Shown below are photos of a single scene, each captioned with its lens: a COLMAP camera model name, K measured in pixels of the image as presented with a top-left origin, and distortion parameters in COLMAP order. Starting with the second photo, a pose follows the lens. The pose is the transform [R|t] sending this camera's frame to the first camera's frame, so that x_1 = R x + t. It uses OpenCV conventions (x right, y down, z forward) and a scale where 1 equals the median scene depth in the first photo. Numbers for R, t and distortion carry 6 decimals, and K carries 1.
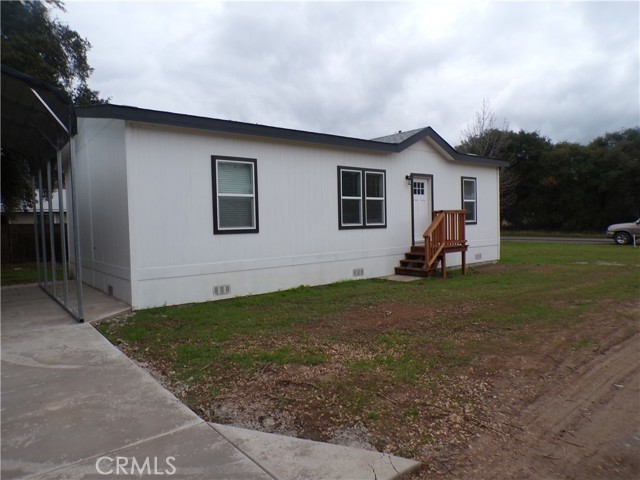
lens RADIAL K [[433.0, 0, 315.3], [0, 433.0, 241.5], [0, 0, 1]] dist [-0.032984, 0.009776]
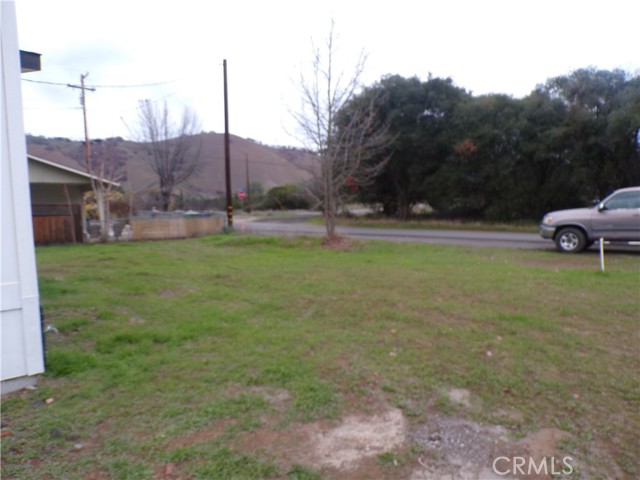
lens RADIAL K [[433.0, 0, 315.3], [0, 433.0, 241.5], [0, 0, 1]] dist [-0.032984, 0.009776]
pose [[0.995428, -0.007711, 0.095206, 0.253417], [0.004808, 0.999518, 0.030679, -0.014548], [-0.095397, -0.030081, 0.994985, 0.358177]]
